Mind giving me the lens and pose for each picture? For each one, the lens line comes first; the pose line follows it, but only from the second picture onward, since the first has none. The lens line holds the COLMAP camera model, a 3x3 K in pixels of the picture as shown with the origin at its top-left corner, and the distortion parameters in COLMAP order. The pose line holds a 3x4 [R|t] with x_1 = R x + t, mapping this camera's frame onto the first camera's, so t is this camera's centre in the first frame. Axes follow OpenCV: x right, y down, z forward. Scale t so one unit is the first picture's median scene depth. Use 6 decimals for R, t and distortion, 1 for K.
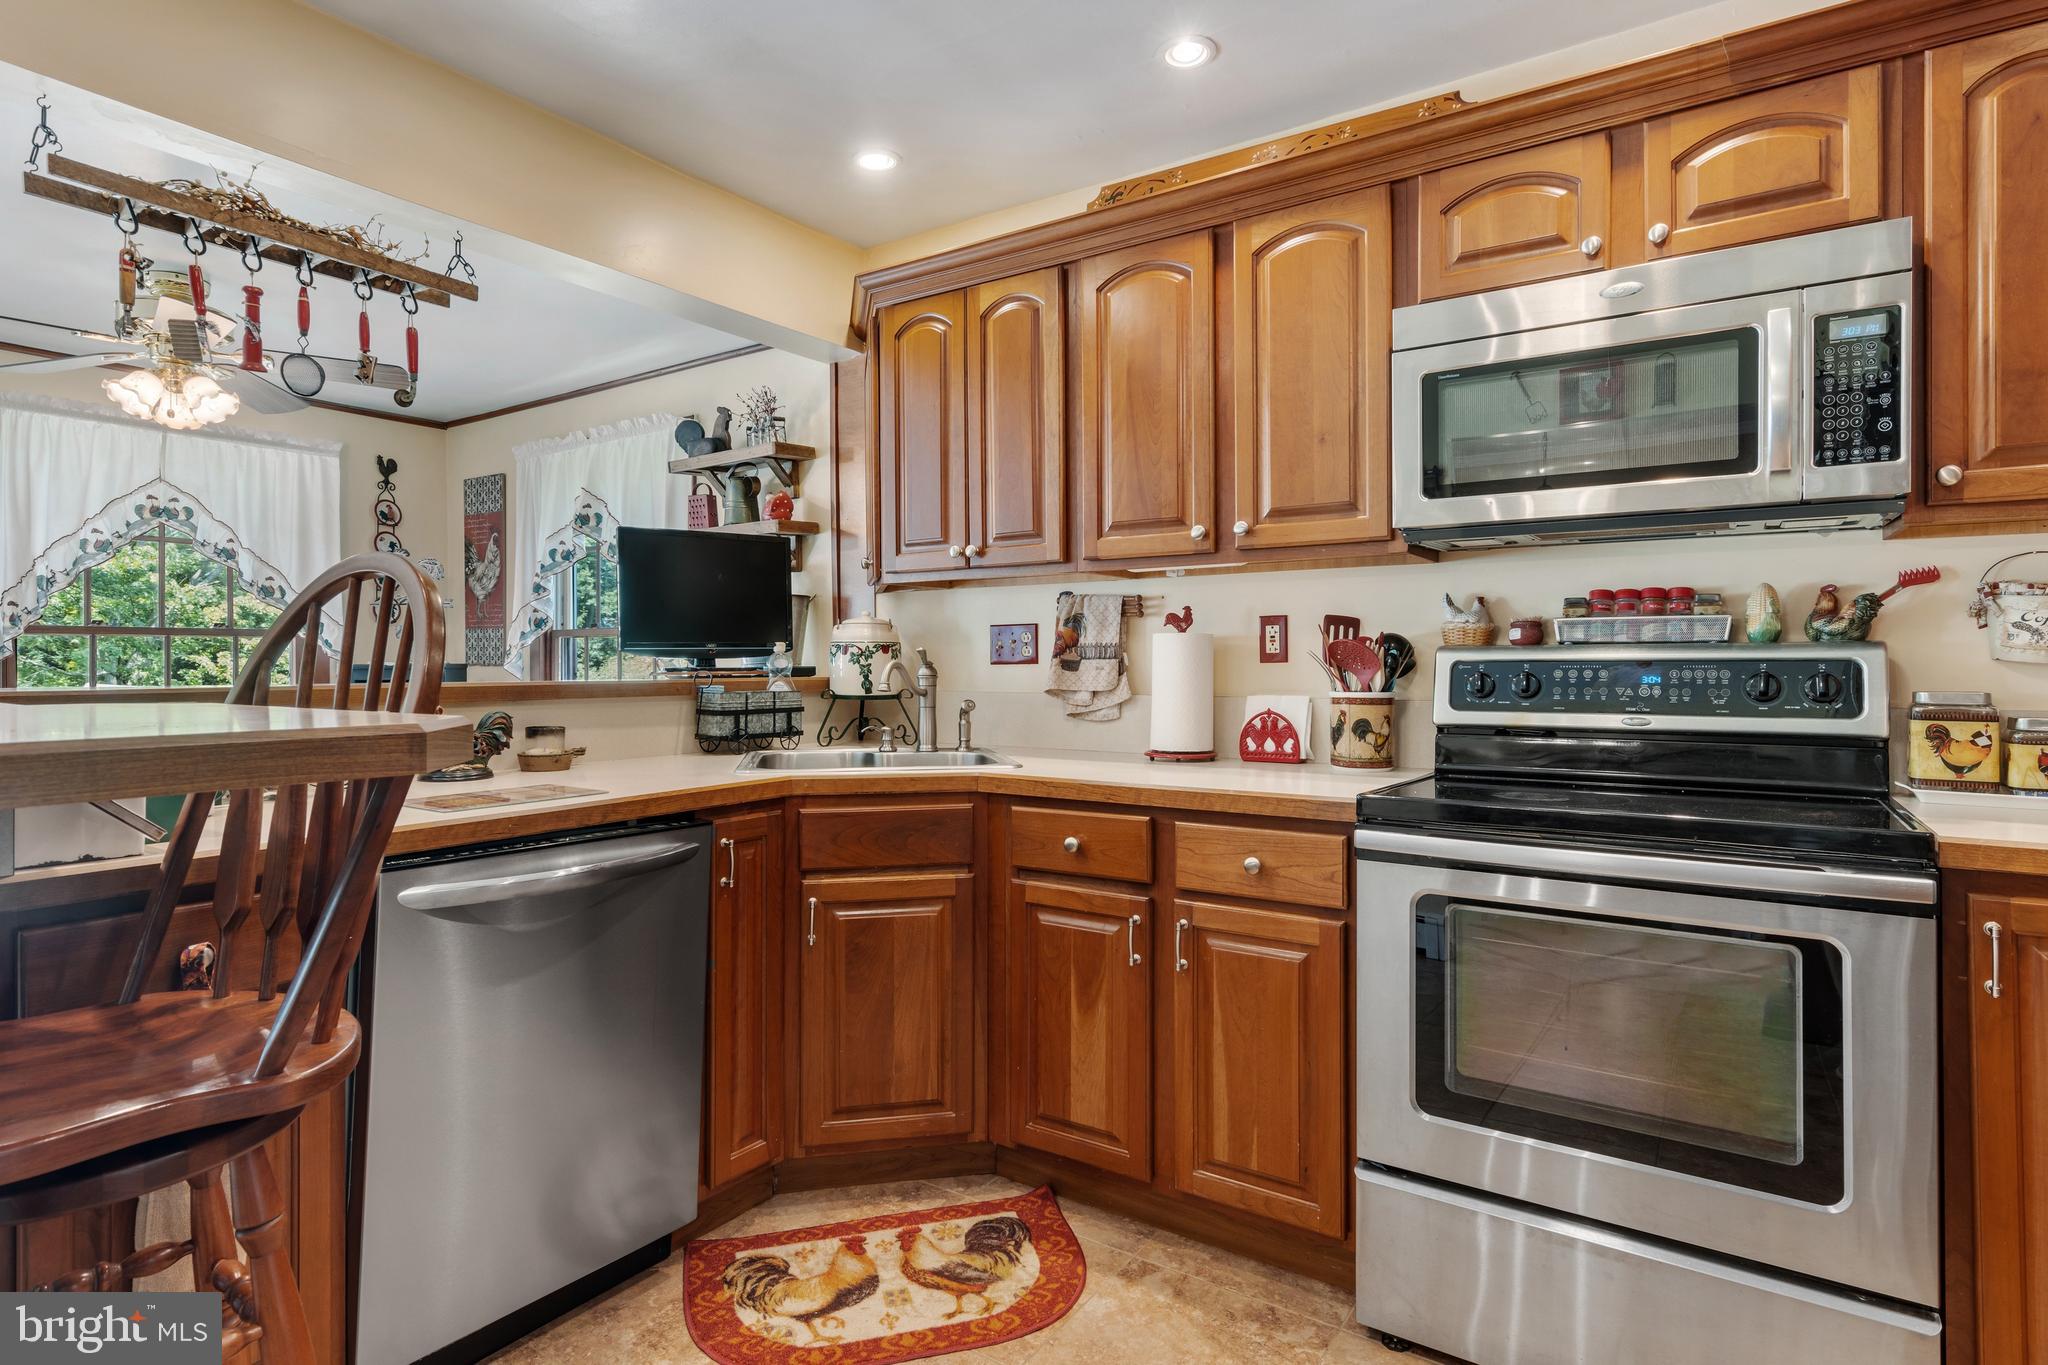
lens RADIAL K [[1074.3, 0, 1020.9], [0, 1074.3, 660.6], [0, 0, 1]] dist [0.006857, -0.002064]
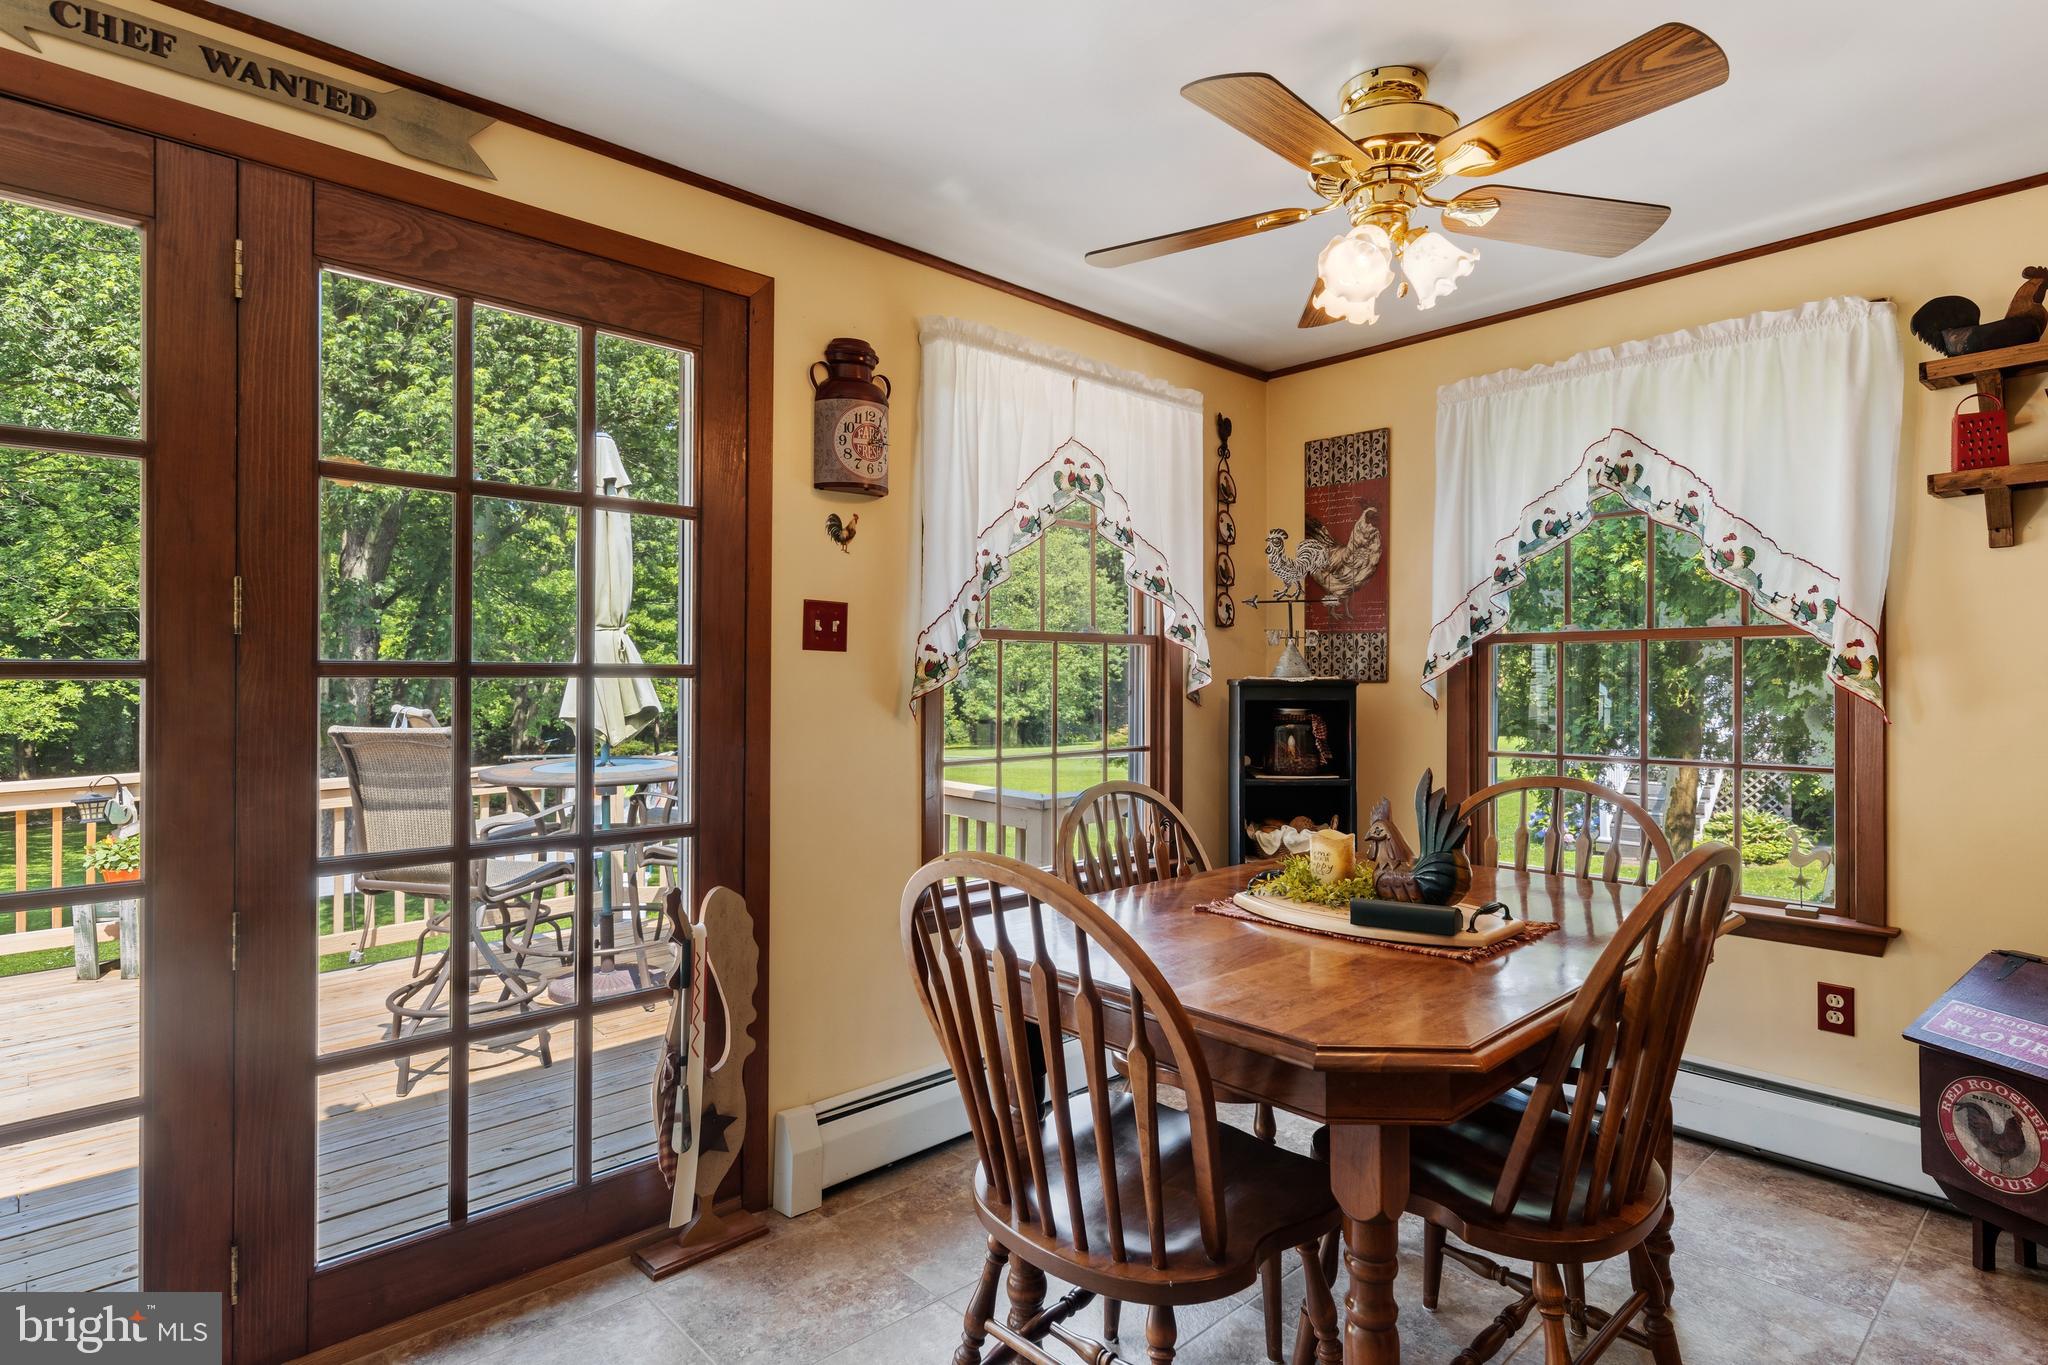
lens RADIAL K [[1041.4, 0, 1003.6], [0, 1041.4, 678.2], [0, 0, 1]] dist [0.000190, -0.001042]
pose [[0.972082, 0.005443, -0.234578, -1.114698], [-0.004516, 0.999980, 0.004488, 0.000356], [0.234598, -0.003304, 0.972087, 0.436852]]
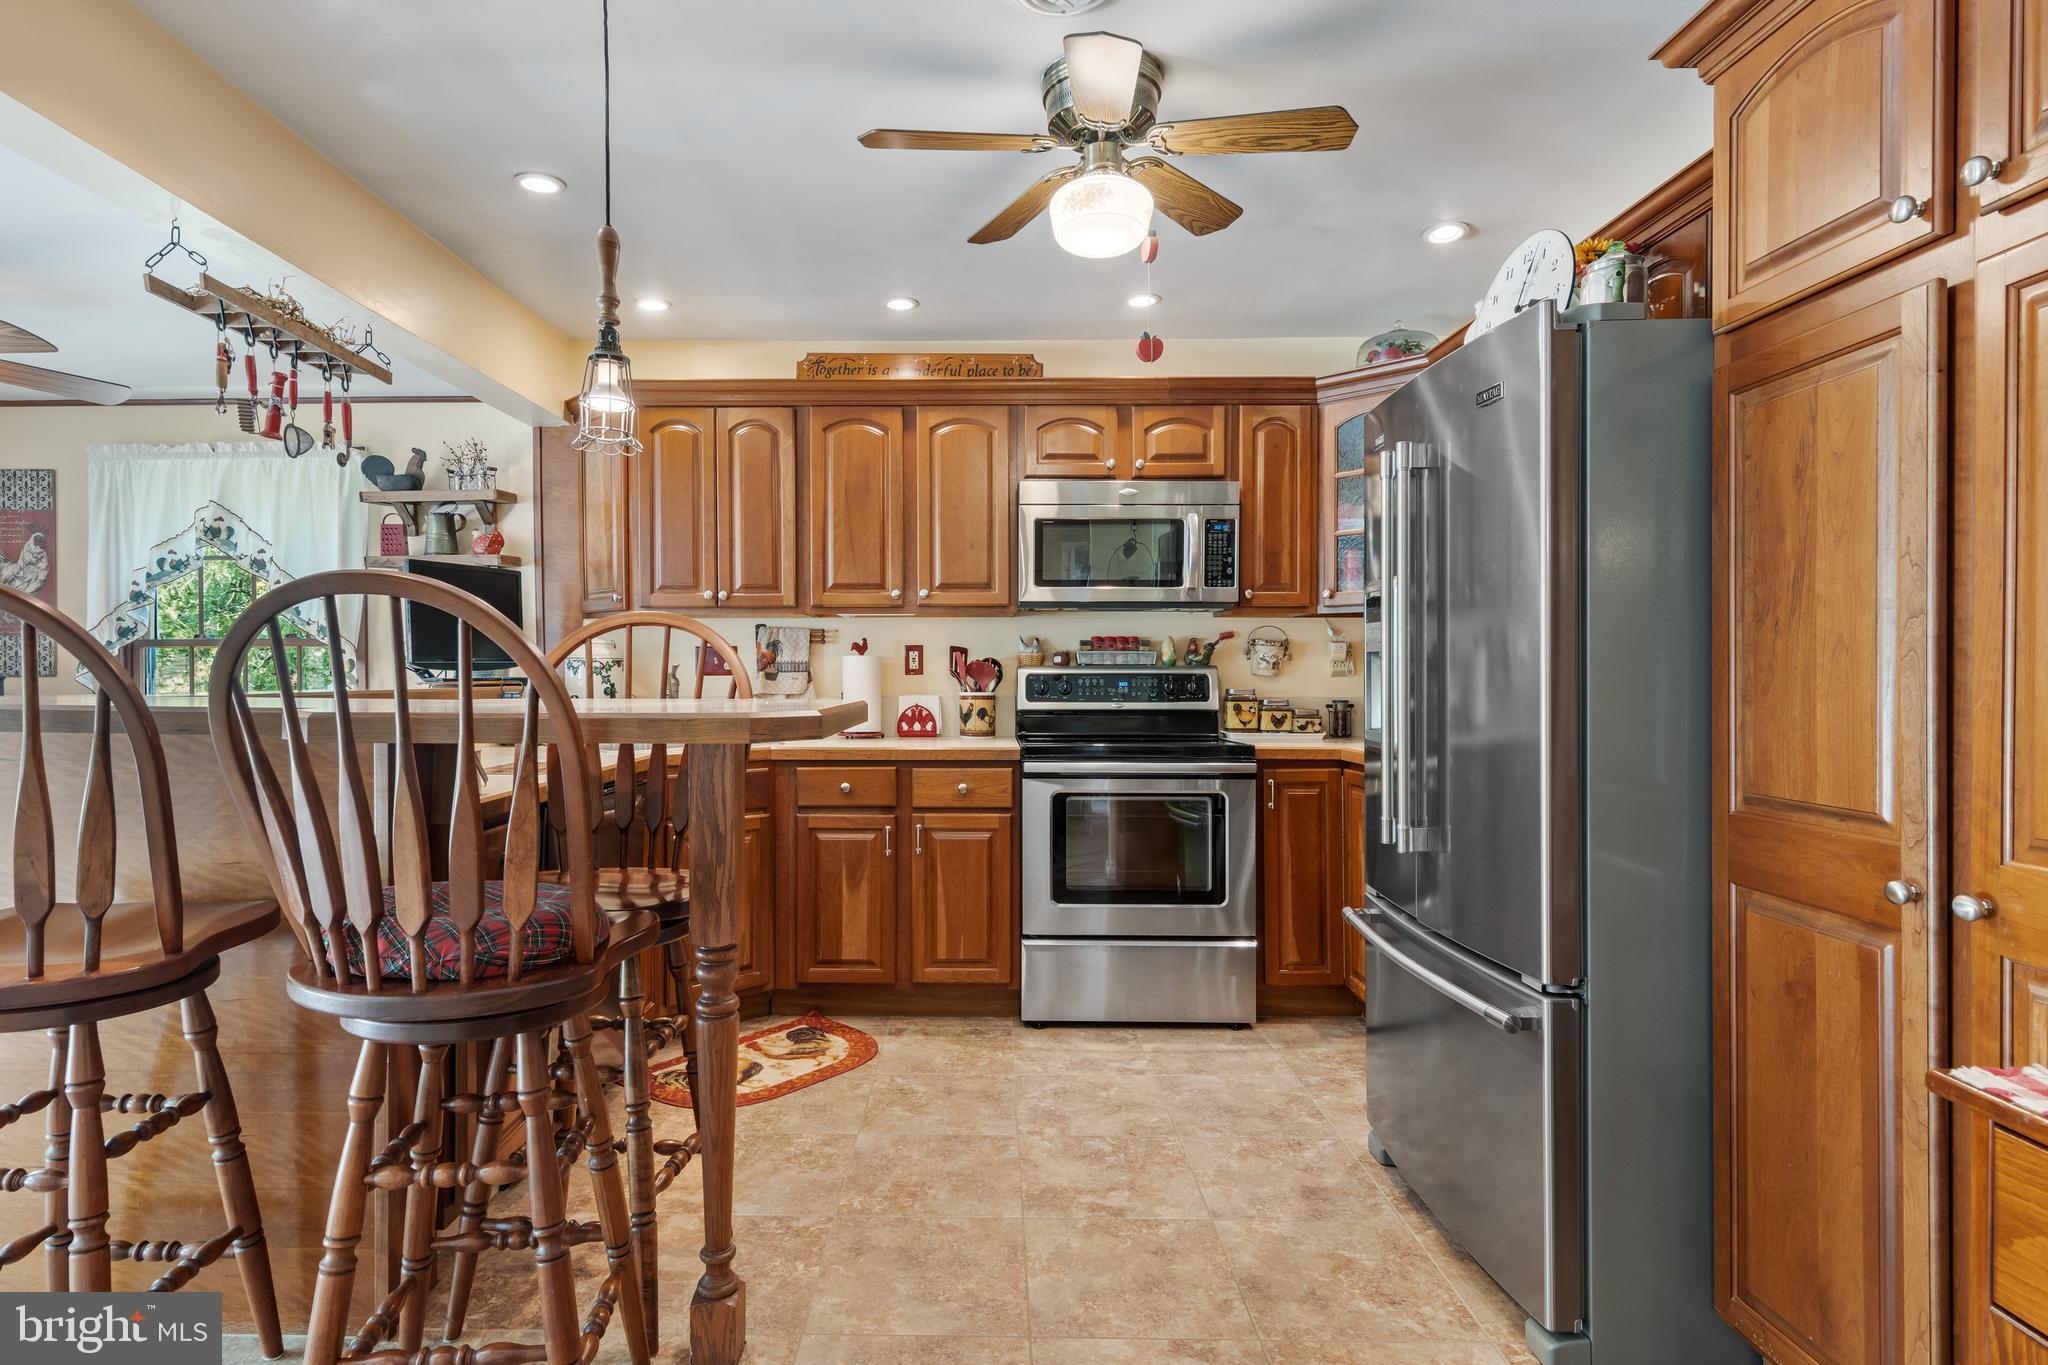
lens RADIAL K [[1081.1, 0, 979.0], [0, 1081.1, 684.6], [0, 0, 1]] dist [0.007854, -0.000878]
pose [[0.834032, -0.003396, 0.551705, -0.648998], [-0.003223, 0.999934, 0.011027, -0.001803], [-0.551706, -0.010975, 0.833966, -0.442515]]
